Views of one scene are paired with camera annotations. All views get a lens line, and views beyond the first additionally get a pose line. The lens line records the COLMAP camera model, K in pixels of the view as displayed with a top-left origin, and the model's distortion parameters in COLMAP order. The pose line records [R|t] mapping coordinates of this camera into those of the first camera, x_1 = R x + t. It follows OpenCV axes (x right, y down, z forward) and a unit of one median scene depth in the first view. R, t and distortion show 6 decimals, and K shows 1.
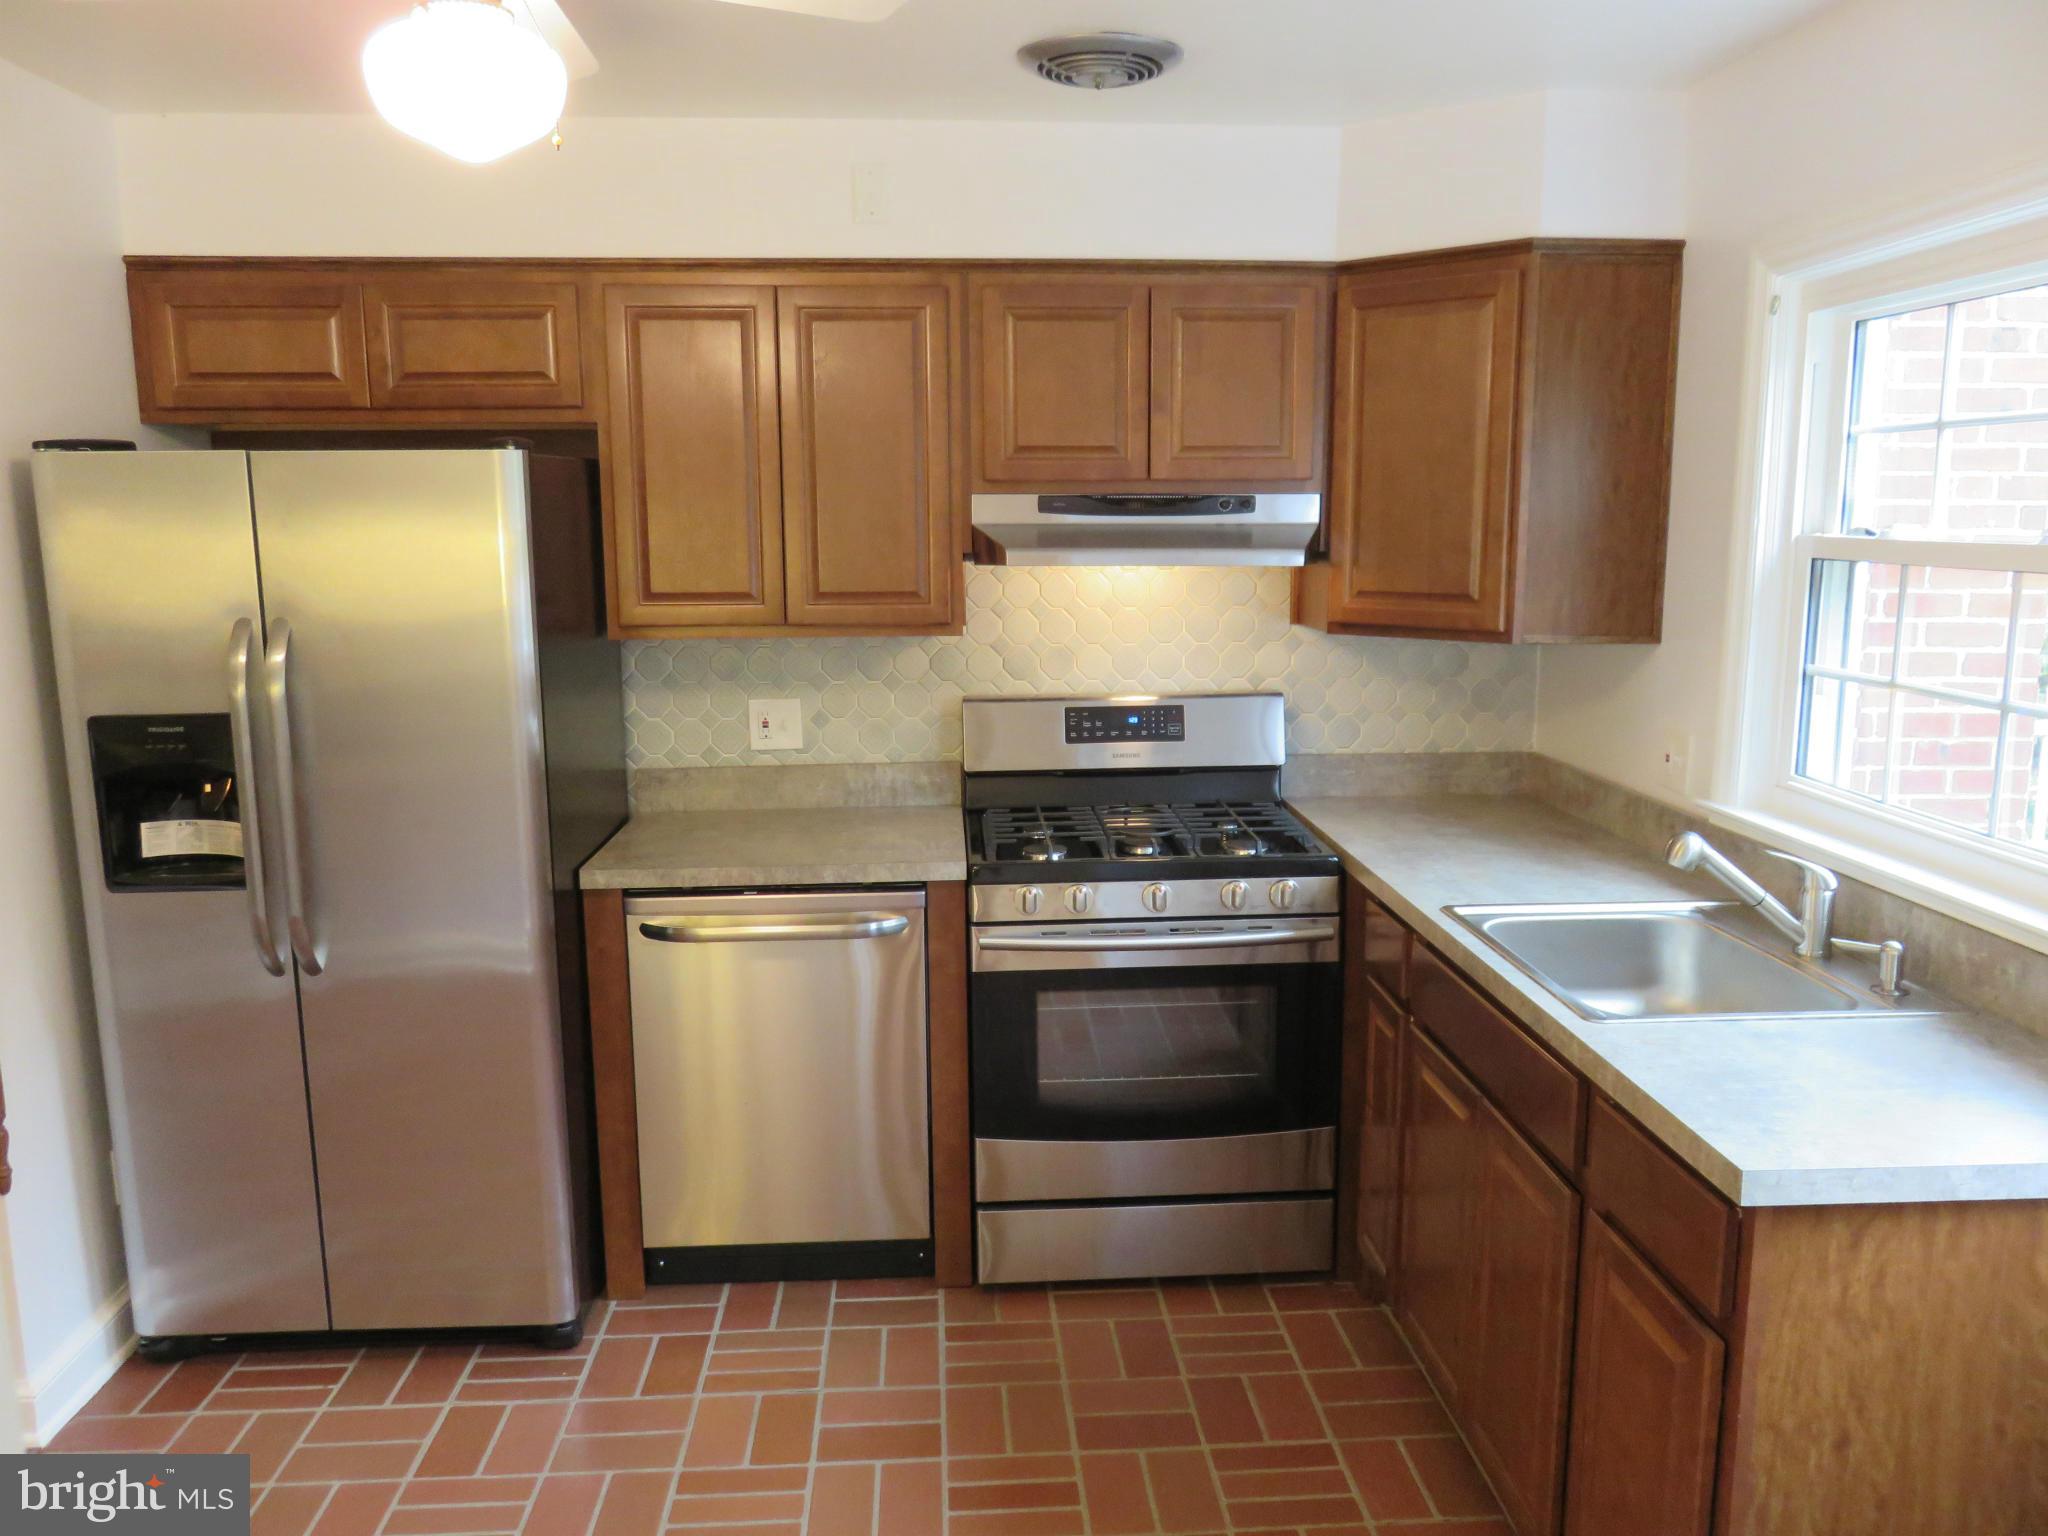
lens RADIAL K [[1543.1, 0, 1023.0], [0, 1543.1, 757.8], [0, 0, 1]] dist [-0.009551, 0.005765]
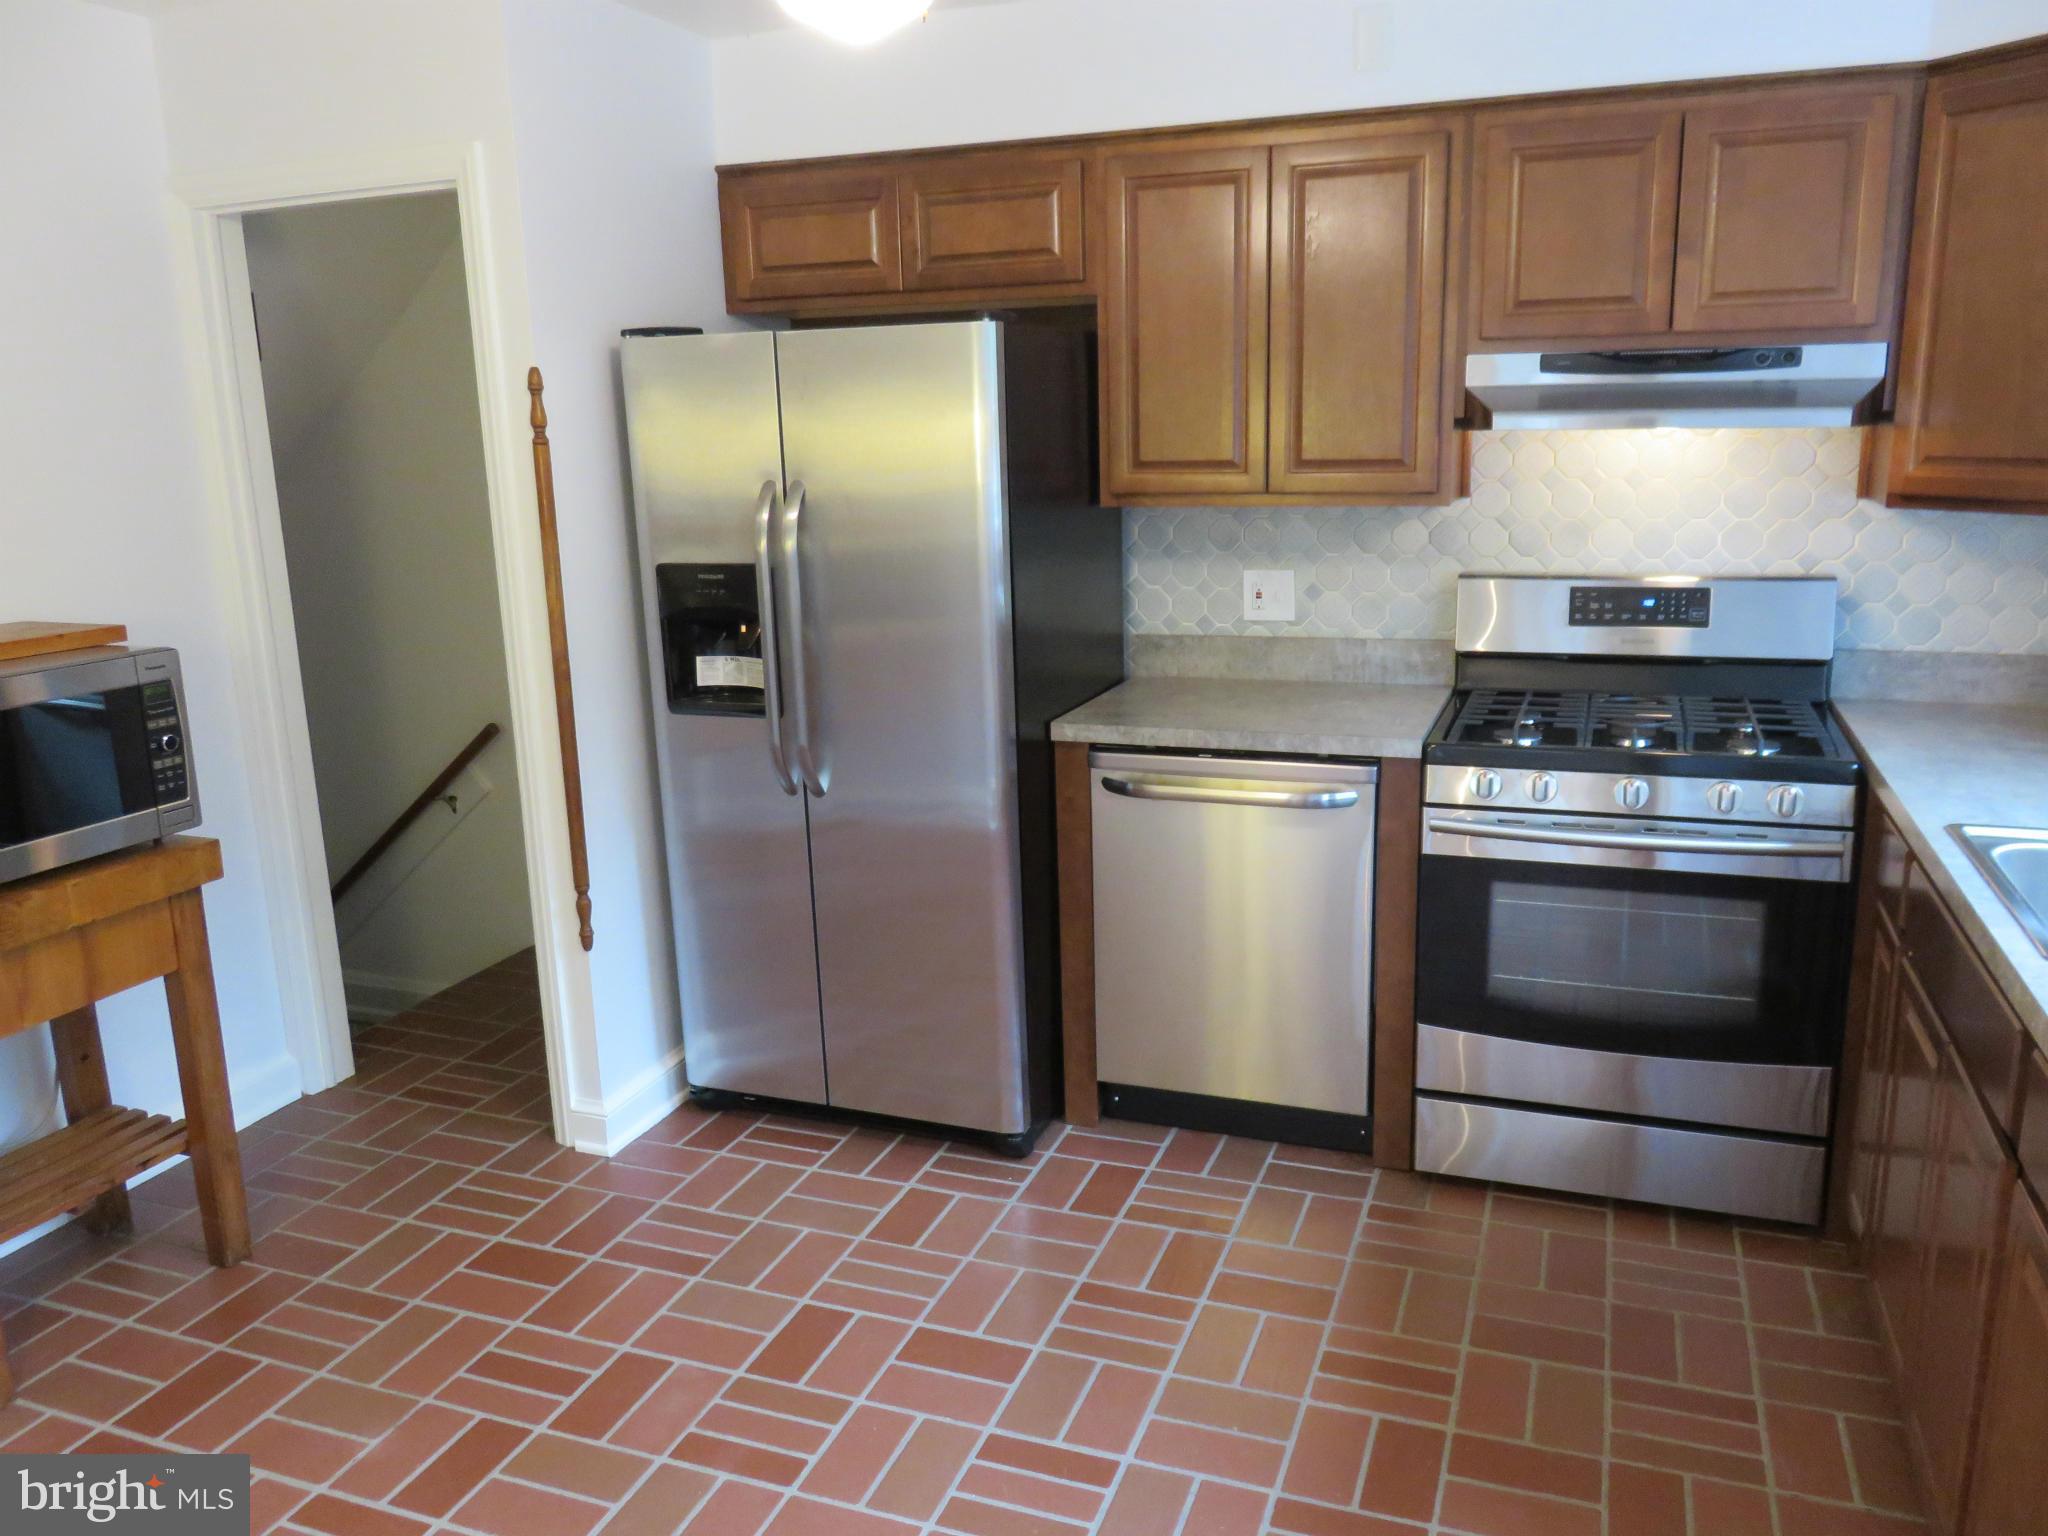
lens RADIAL K [[1543.1, 0, 1026.7], [0, 1543.1, 756.7], [0, 0, 1]] dist [-0.009551, 0.005765]
pose [[0.913994, 0.072709, -0.399160, 0.119227], [-0.045066, 0.995917, 0.078219, 0.013059], [0.403218, -0.053503, 0.913539, 0.016083]]
